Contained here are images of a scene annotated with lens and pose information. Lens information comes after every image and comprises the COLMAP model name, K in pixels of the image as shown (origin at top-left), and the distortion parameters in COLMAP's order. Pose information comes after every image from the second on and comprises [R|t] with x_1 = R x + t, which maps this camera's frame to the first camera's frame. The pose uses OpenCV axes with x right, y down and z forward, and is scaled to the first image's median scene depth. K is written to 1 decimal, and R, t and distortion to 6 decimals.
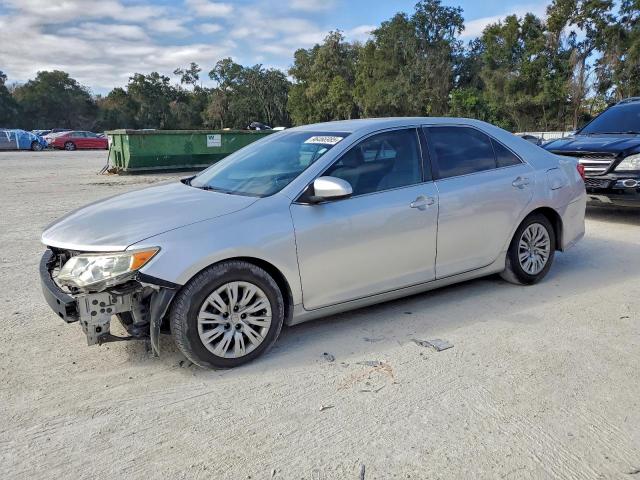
lens RADIAL K [[482.4, 0, 320.0], [0, 482.4, 240.0], [0, 0, 1]] dist [0.000590, 0.008964]
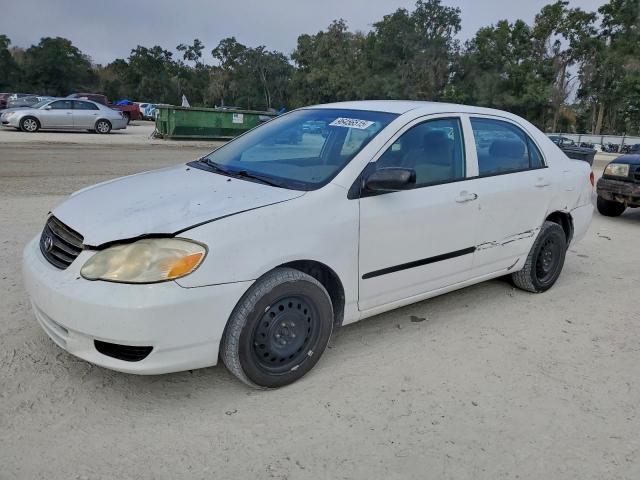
lens RADIAL K [[489.5, 0, 320.0], [0, 489.5, 240.0], [0, 0, 1]] dist [-0.029544, 0.052028]
pose [[0.997729, 0.064343, 0.019926, 0.000273], [-0.064845, 0.997565, 0.025679, 0.012805], [-0.018225, -0.026913, 0.999472, -0.058034]]
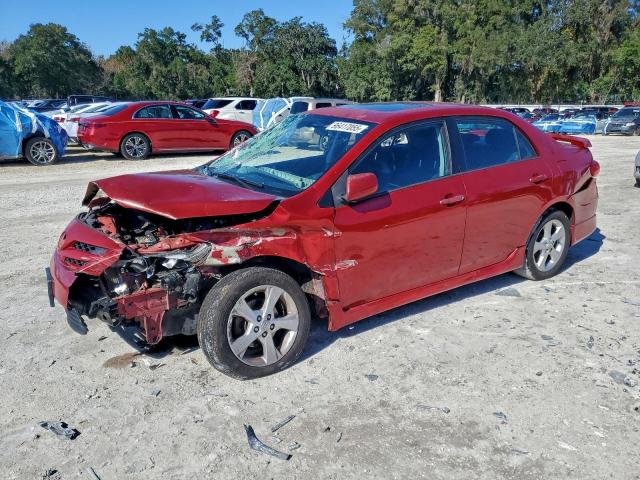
lens RADIAL K [[497.0, 0, 320.5], [0, 497.0, 252.0], [0, 0, 1]] dist [0.001979, 0.014642]
pose [[0.999919, 0.009222, -0.008779, -0.125597], [-0.008546, 0.997207, 0.074190, -0.044945], [0.009438, -0.074109, 0.997205, 0.204050]]
